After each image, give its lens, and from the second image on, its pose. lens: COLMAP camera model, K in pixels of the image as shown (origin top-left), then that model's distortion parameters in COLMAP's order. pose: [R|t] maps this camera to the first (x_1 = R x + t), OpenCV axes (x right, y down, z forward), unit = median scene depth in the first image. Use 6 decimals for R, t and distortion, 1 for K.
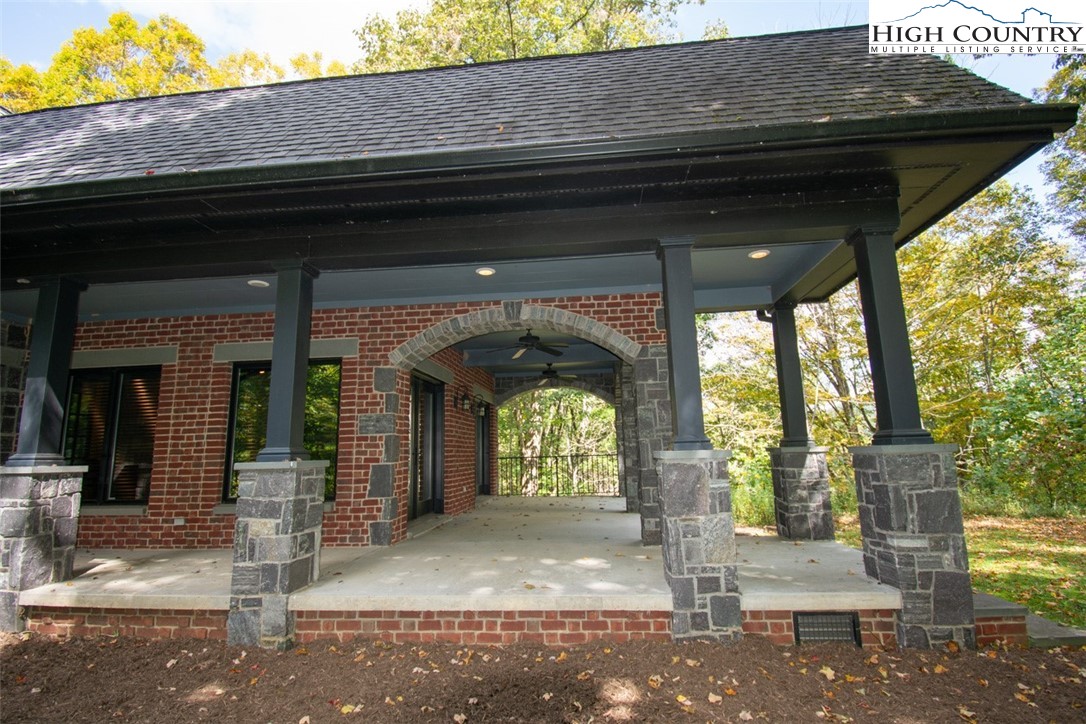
lens RADIAL K [[509.7, 0, 551.7], [0, 509.7, 362.3], [0, 0, 1]] dist [-0.008897, -0.001587]
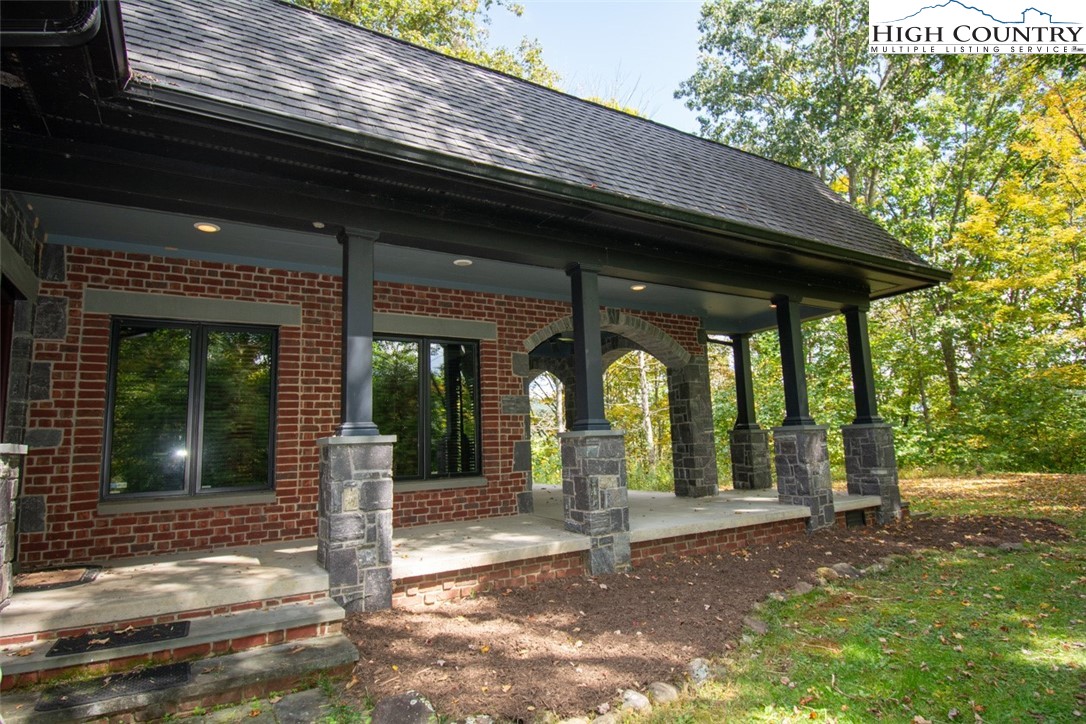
lens RADIAL K [[580.3, 0, 536.4], [0, 580.3, 360.1], [0, 0, 1]] dist [-0.008239, -0.000141]
pose [[0.813242, 0.081171, 0.576236, -1.023517], [-0.086438, 0.996089, -0.018323, 0.044711], [-0.575470, -0.034908, 0.817078, -0.036966]]
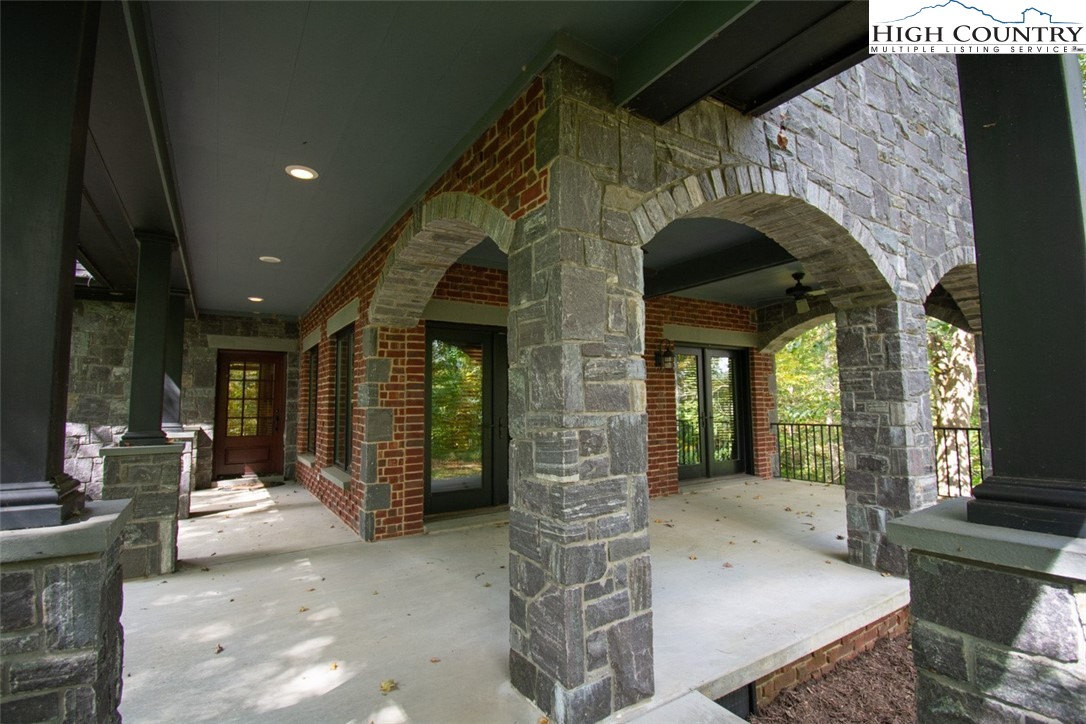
lens RADIAL K [[509.7, 0, 544.1], [0, 509.7, 366.8], [0, 0, 1]] dist [-0.008897, -0.001587]
pose [[0.616128, -0.038413, -0.786709, 0.504869], [0.134226, 0.989321, 0.056816, 0.064157], [0.776125, -0.140602, 0.614704, 0.710762]]
